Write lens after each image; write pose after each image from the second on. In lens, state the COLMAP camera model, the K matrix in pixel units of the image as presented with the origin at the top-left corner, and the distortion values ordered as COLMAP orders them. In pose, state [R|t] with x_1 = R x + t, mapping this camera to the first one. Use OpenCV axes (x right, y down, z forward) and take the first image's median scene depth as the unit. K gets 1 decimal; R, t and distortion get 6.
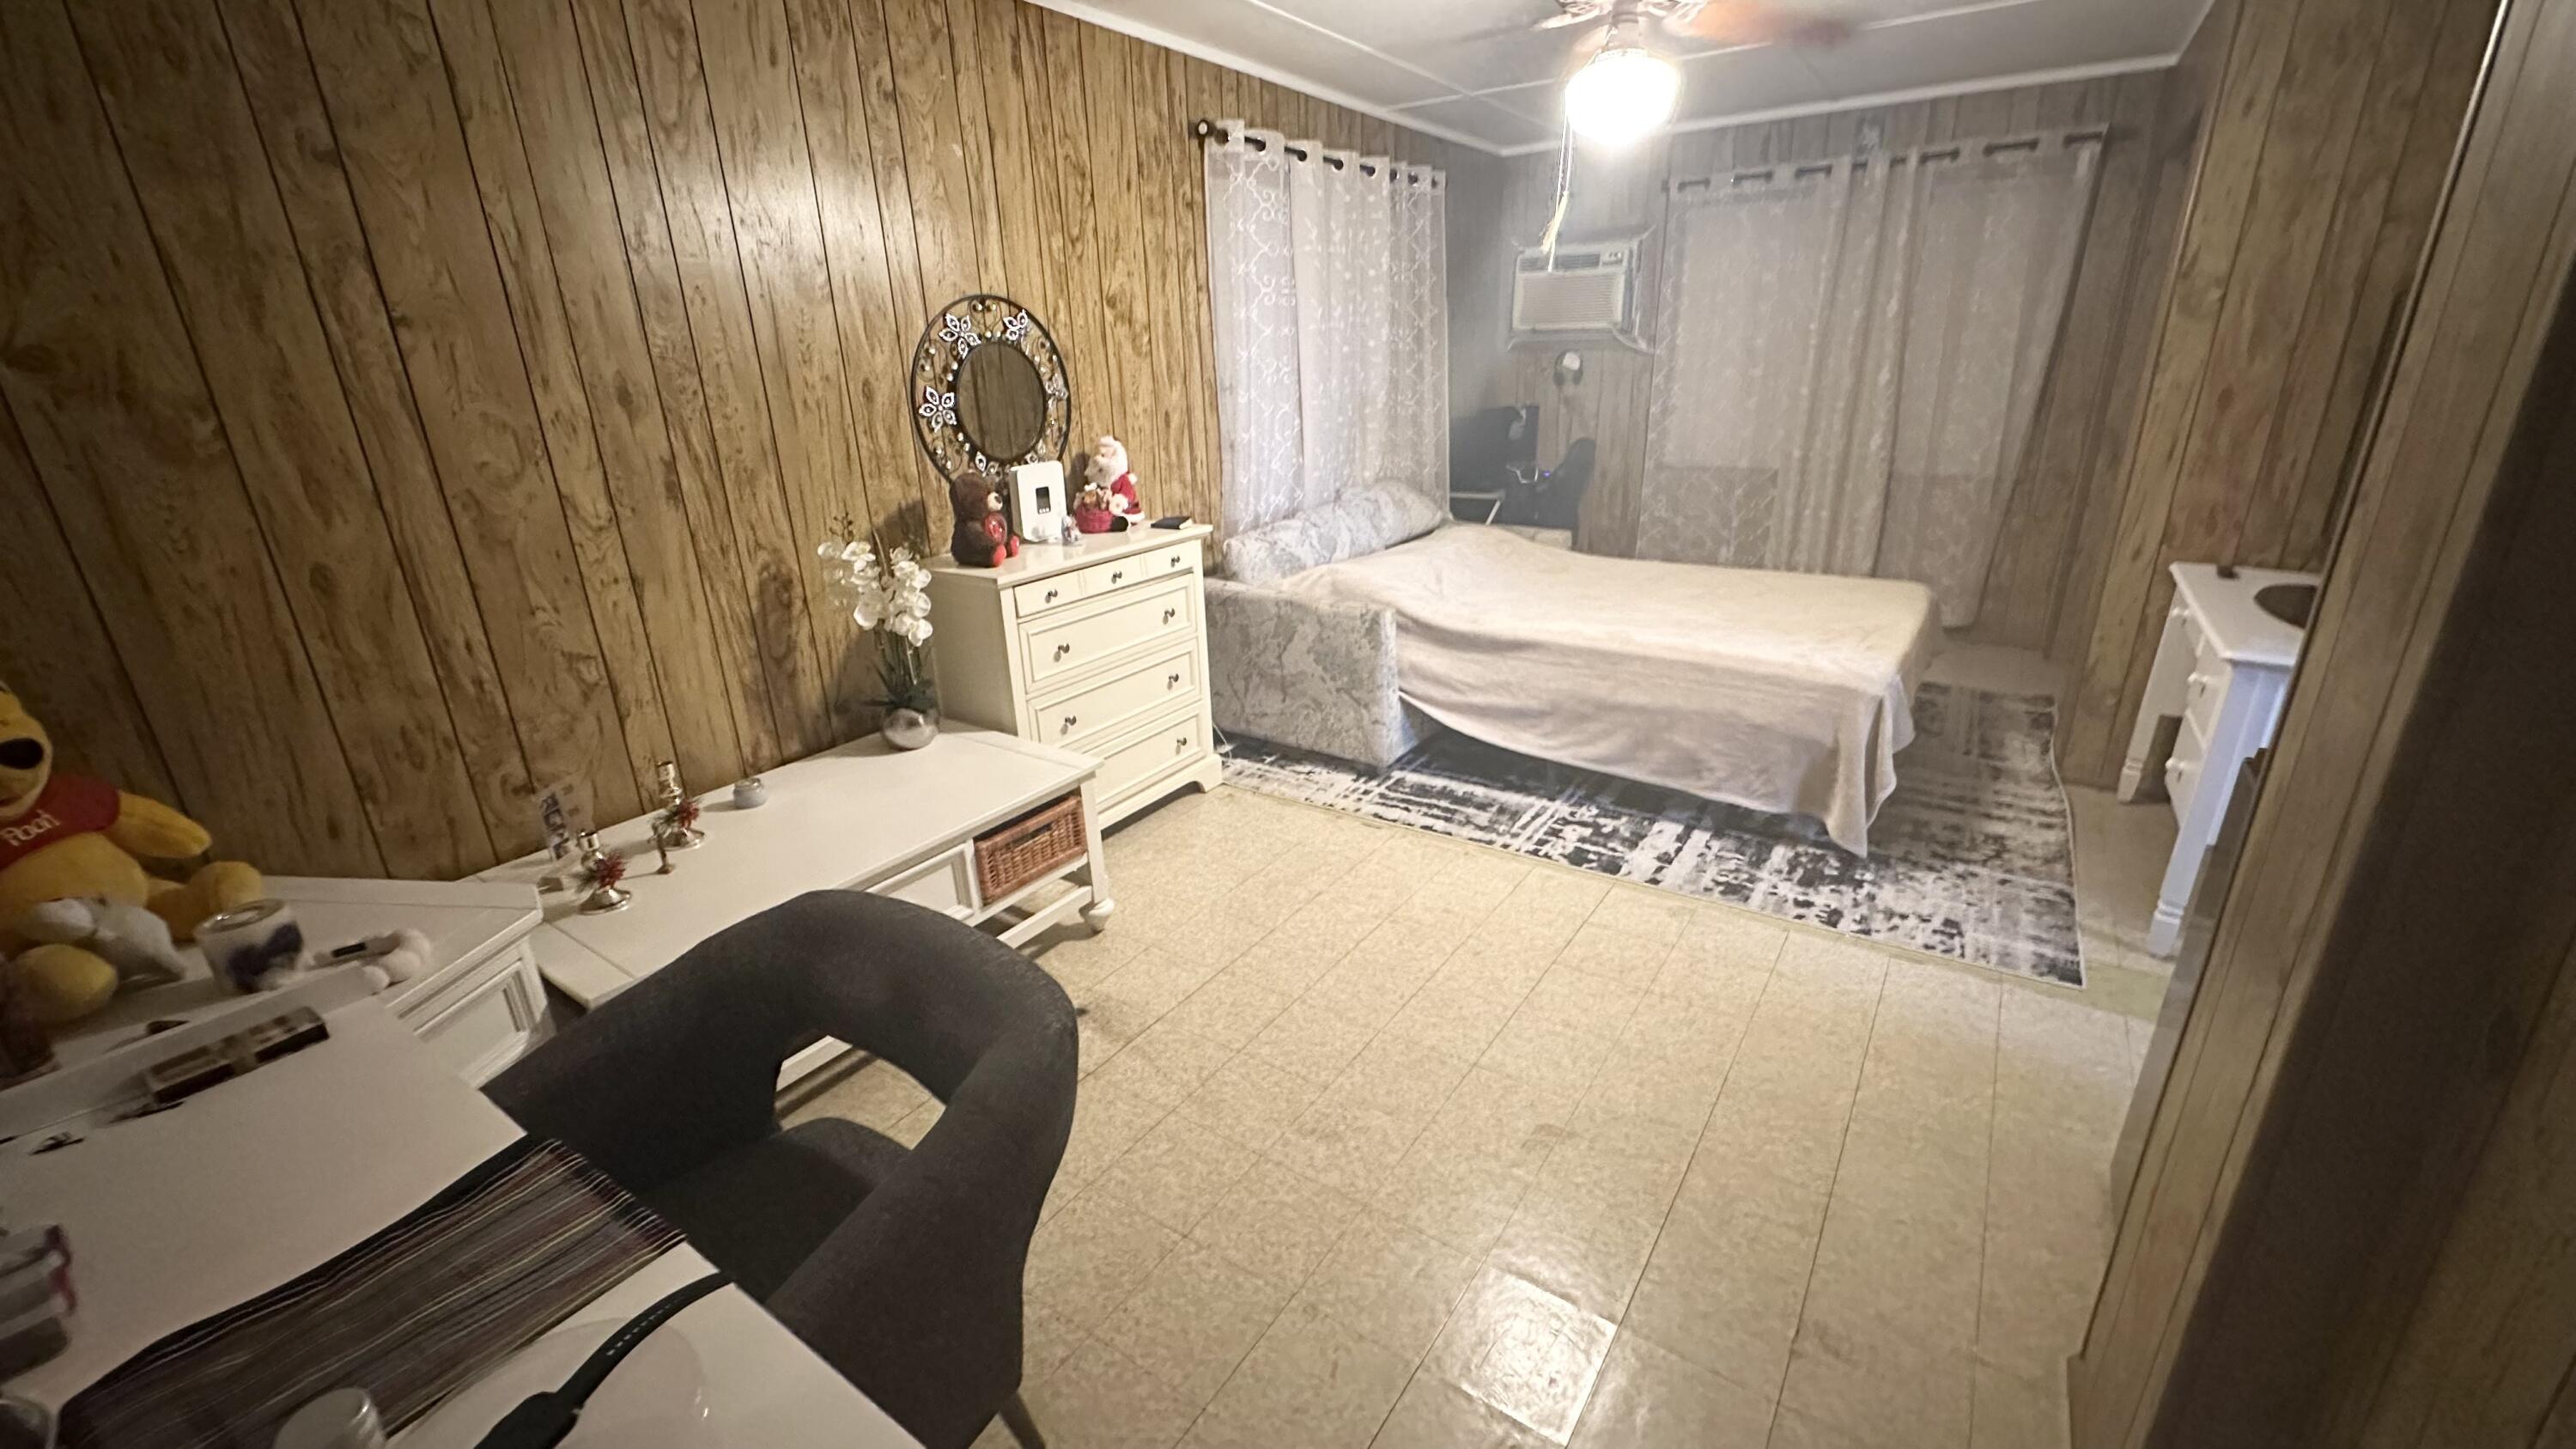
lens RADIAL K [[1025.0, 0, 1286.2], [0, 1025.0, 722.5], [0, 0, 1]] dist [0.000103, 0.000364]
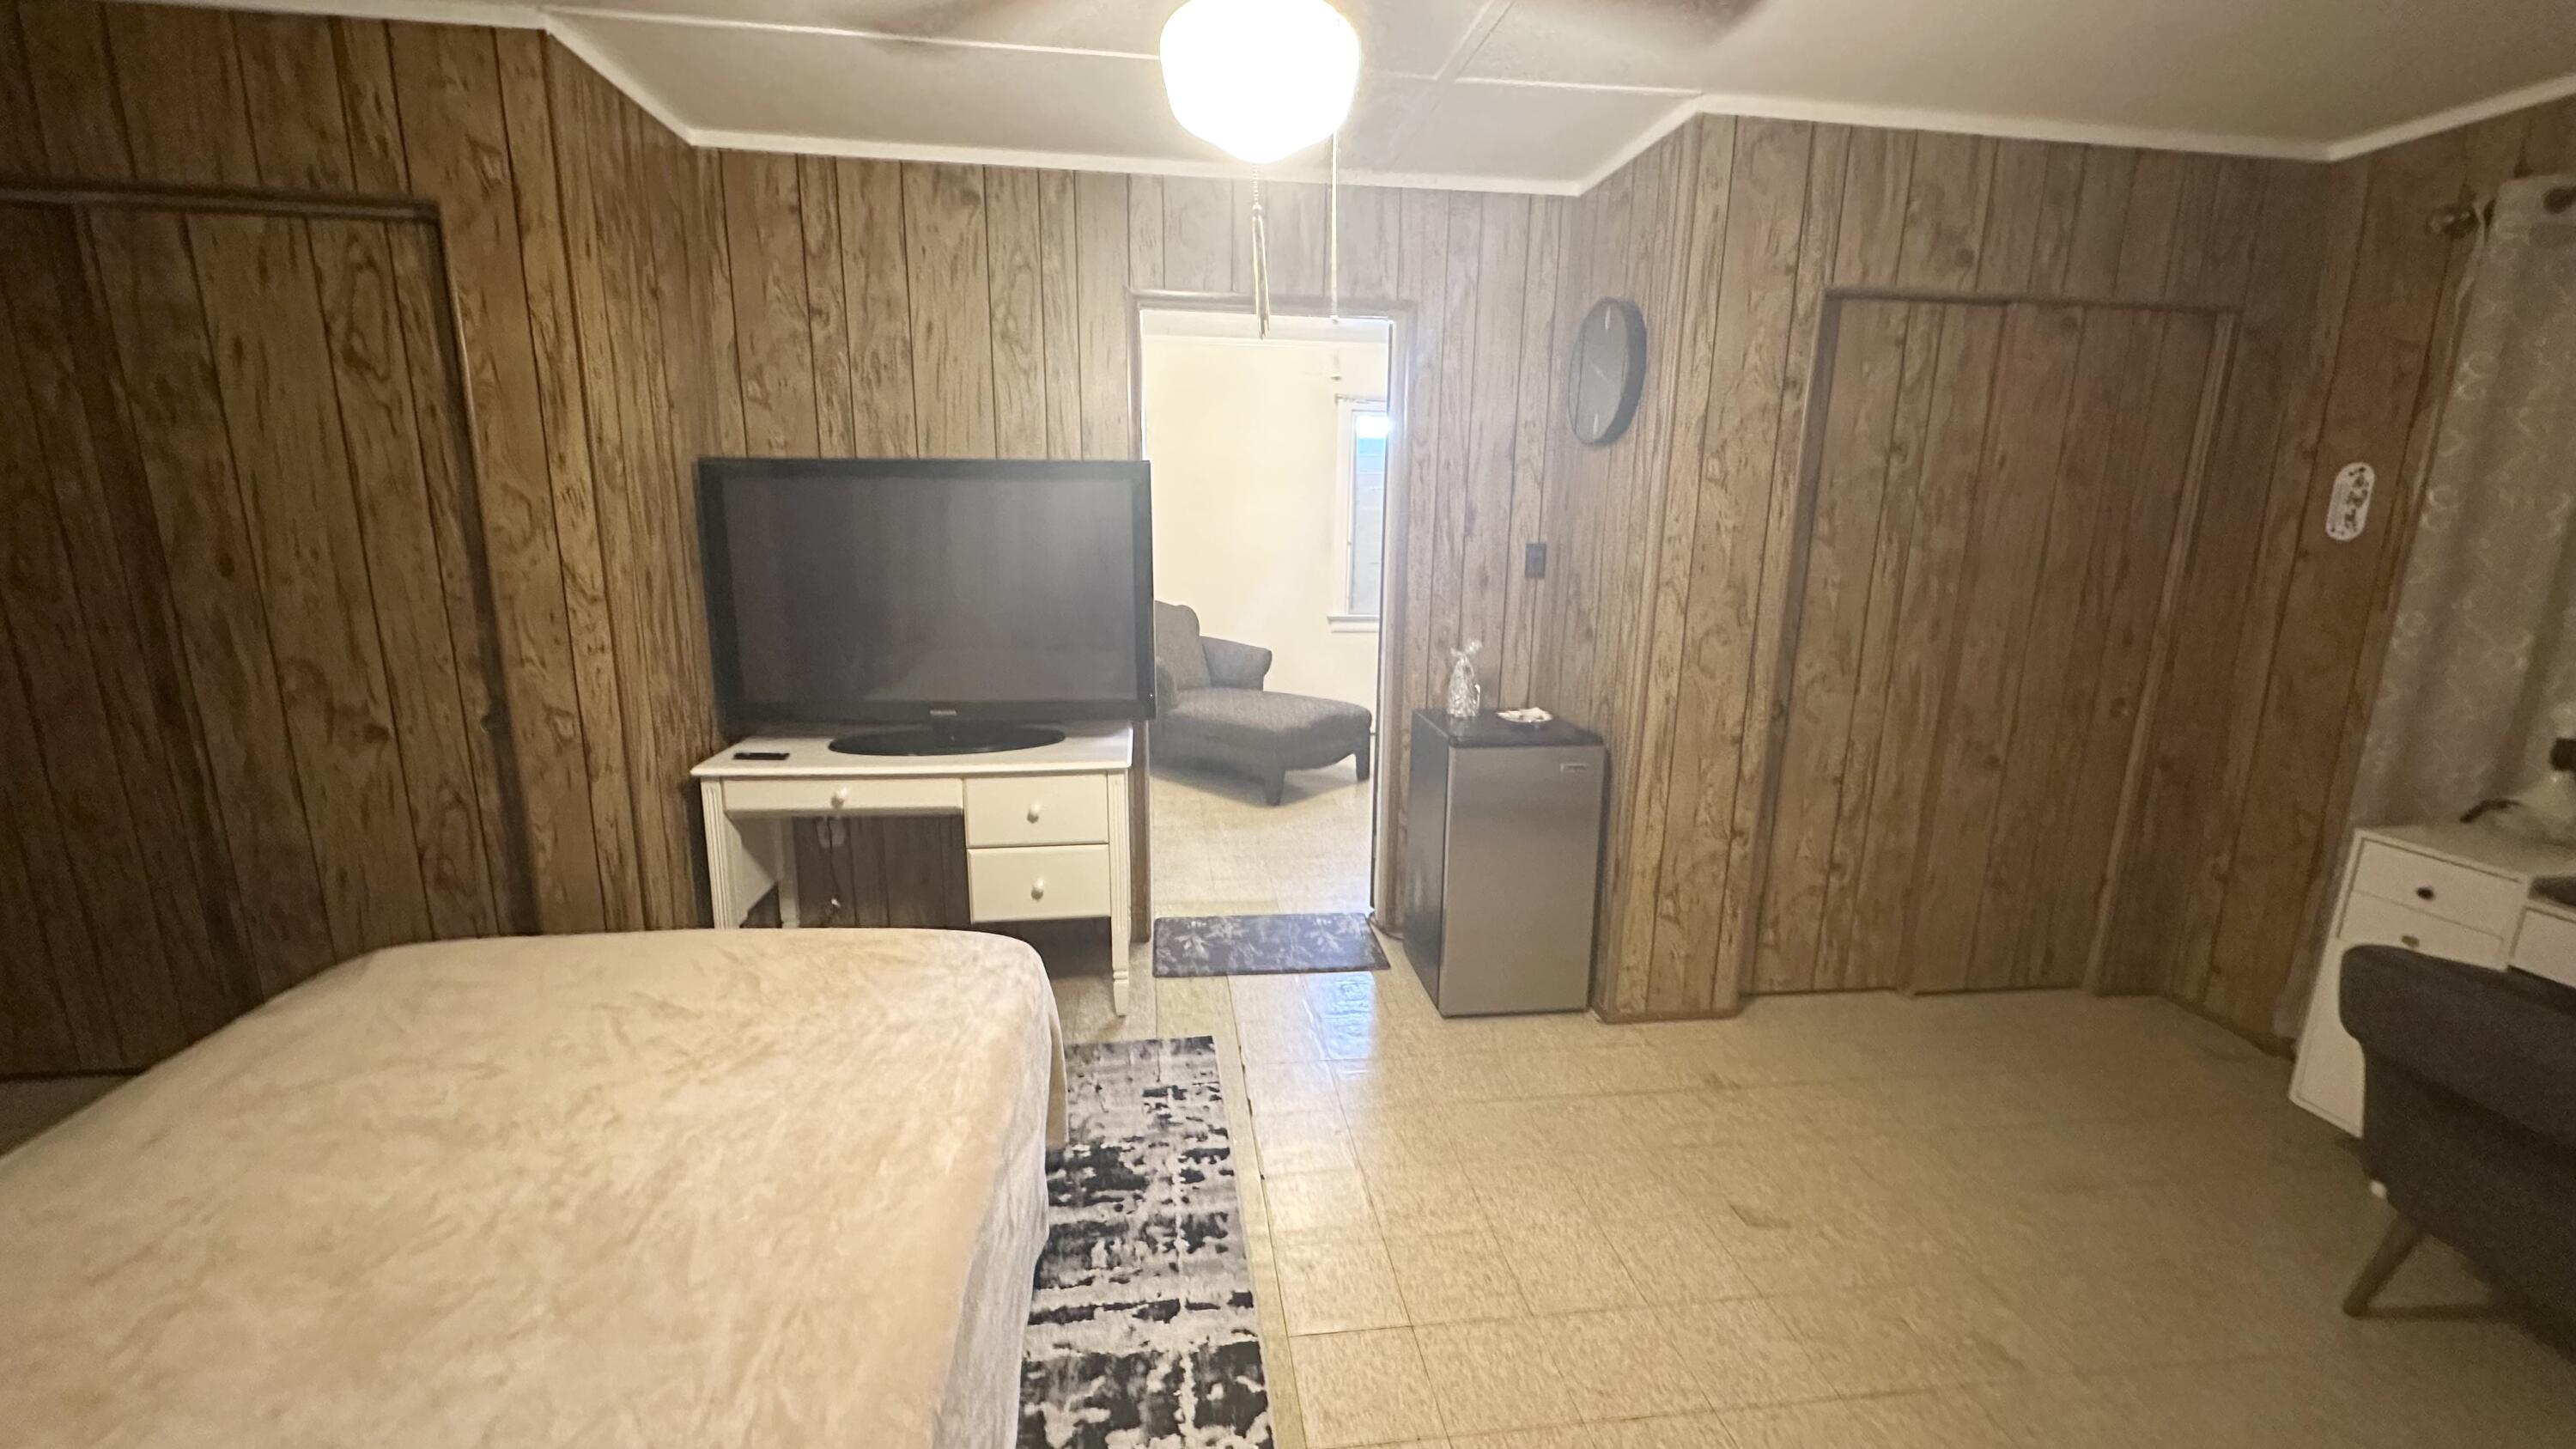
lens RADIAL K [[1025.0, 0, 1286.2], [0, 1025.0, 722.5], [0, 0, 1]] dist [0.000103, 0.000364]
pose [[-0.667127, -0.138923, 0.731876, -0.087909], [0.254671, 0.880731, 0.399319, -0.404629], [-0.700060, 0.452784, -0.552180, 1.099910]]
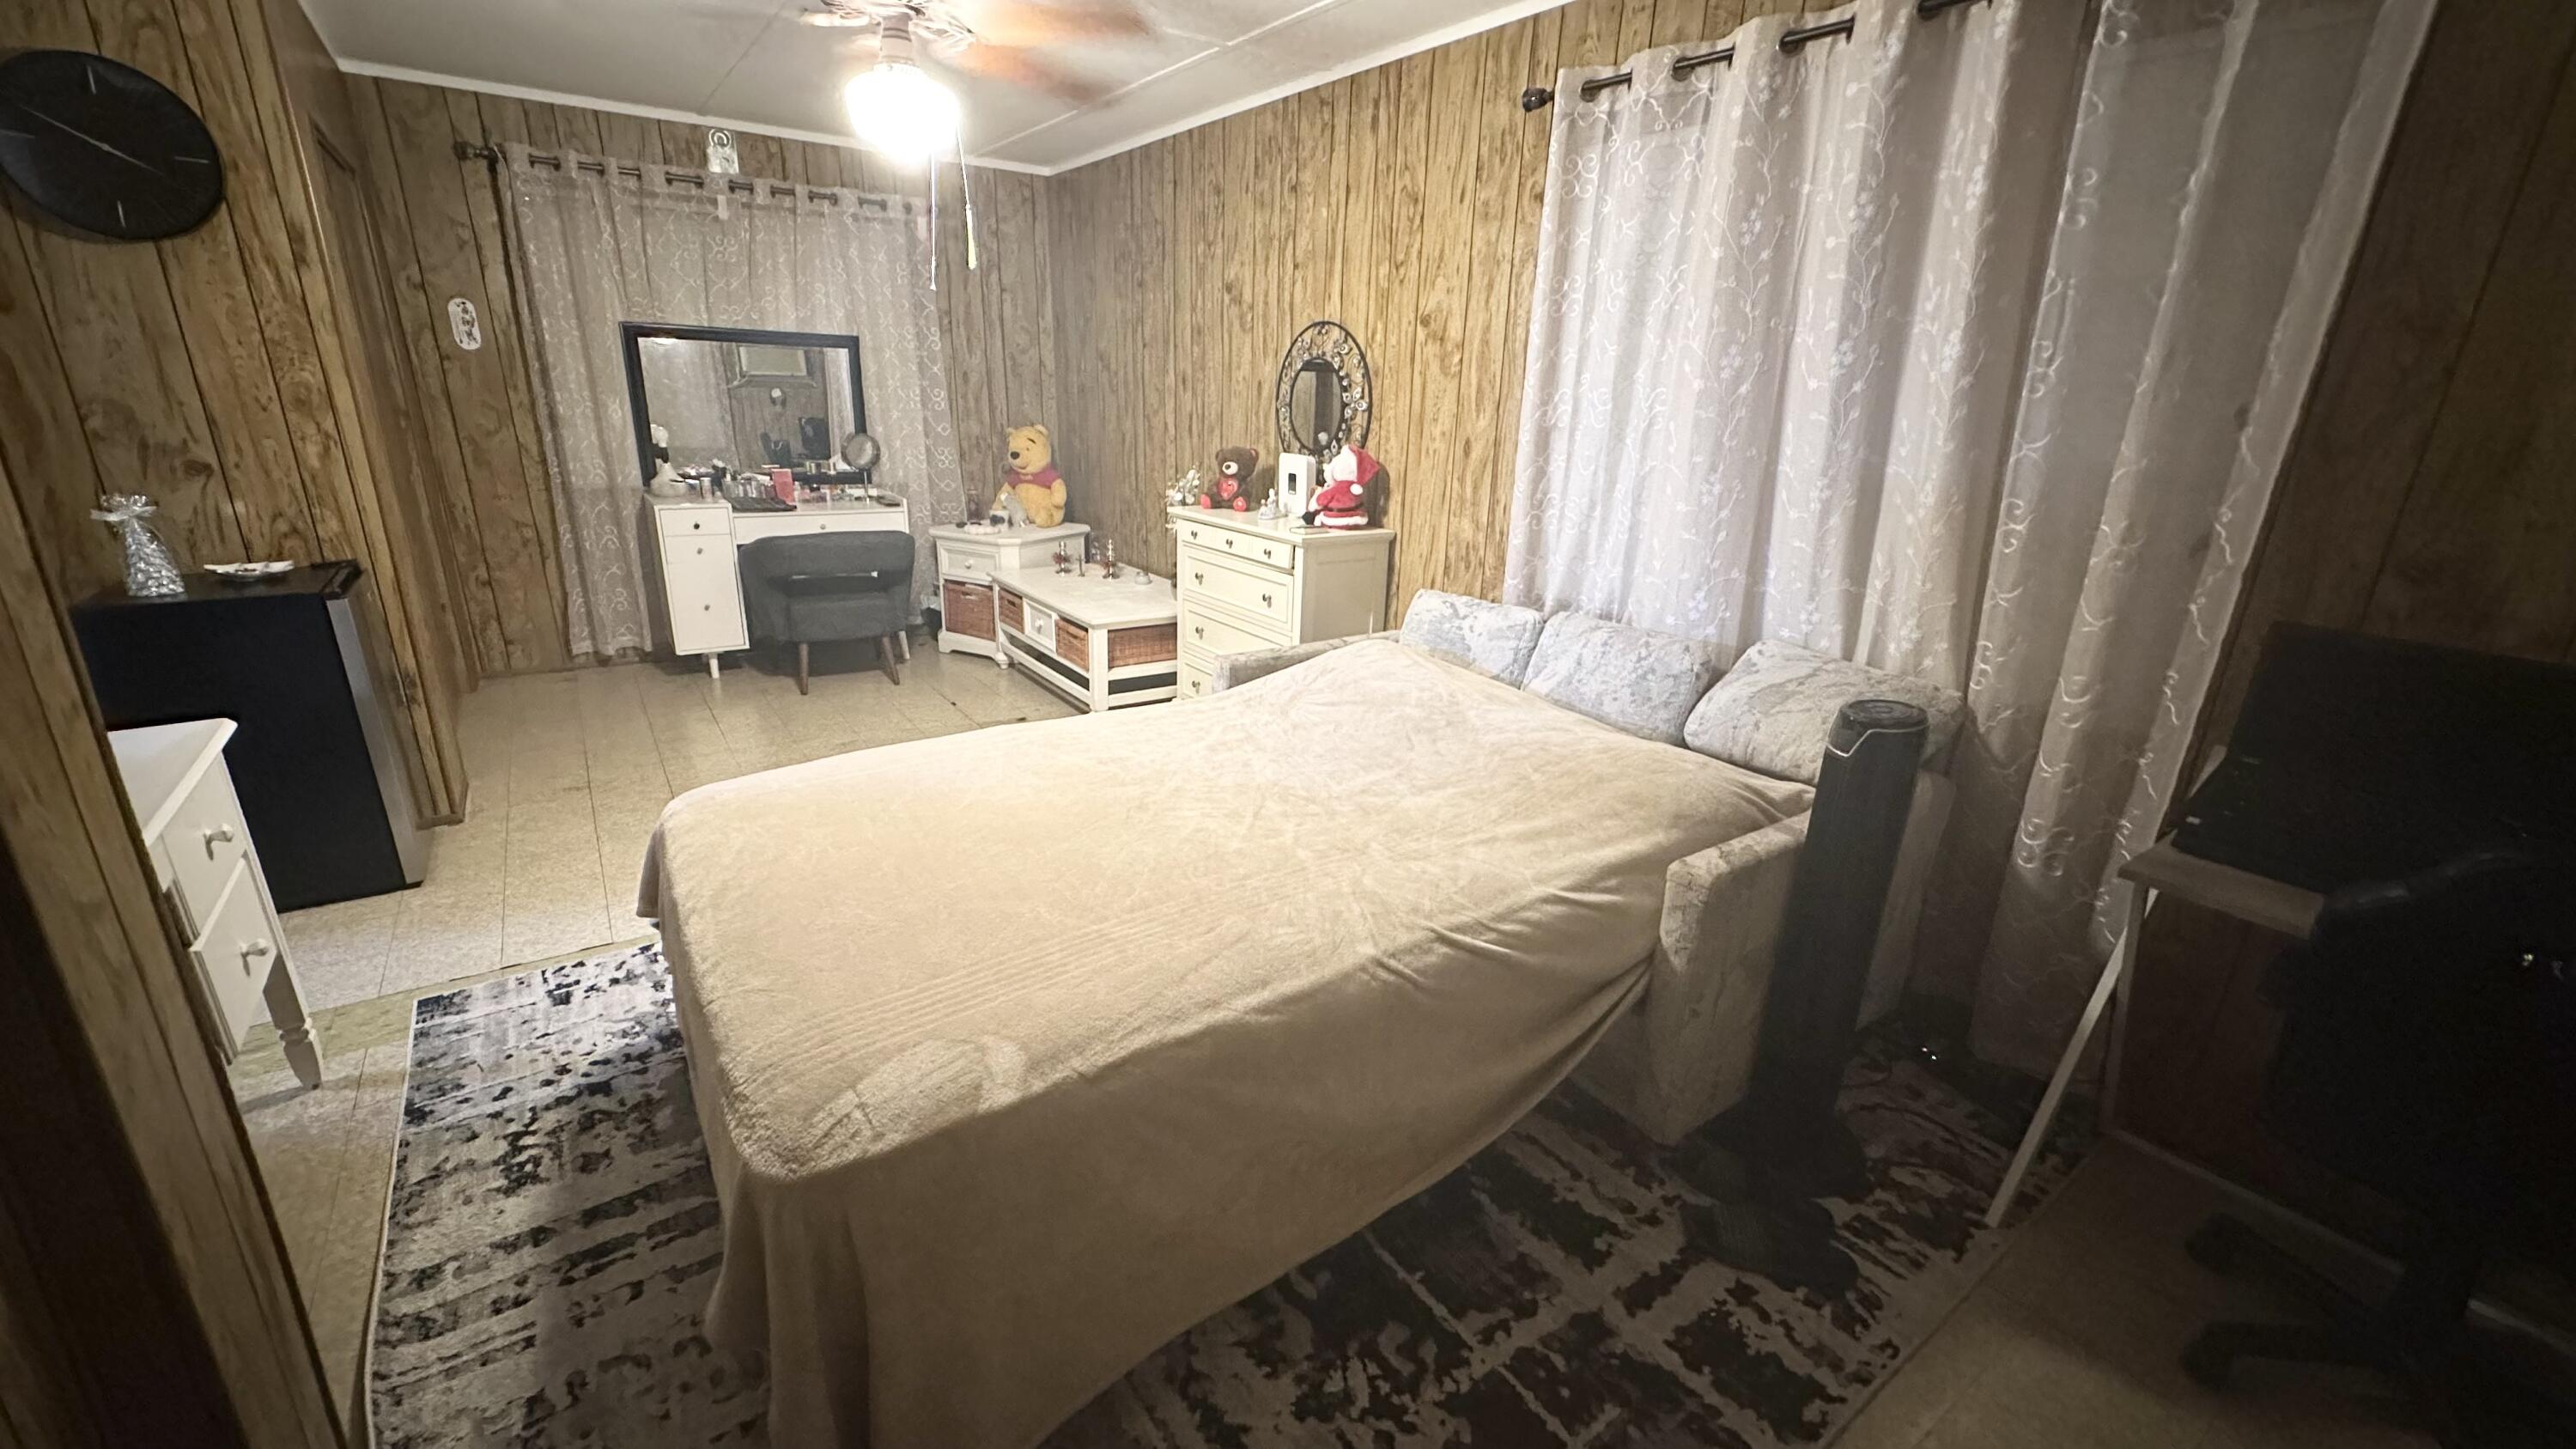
lens RADIAL K [[1025.0, 0, 1286.2], [0, 1025.0, 722.5], [0, 0, 1]] dist [0.000103, 0.000364]
pose [[-0.348824, 0.317594, -0.881734, 0.972471], [-0.338742, 0.834497, 0.434590, -0.520890], [0.873828, 0.450276, -0.183510, 1.370122]]
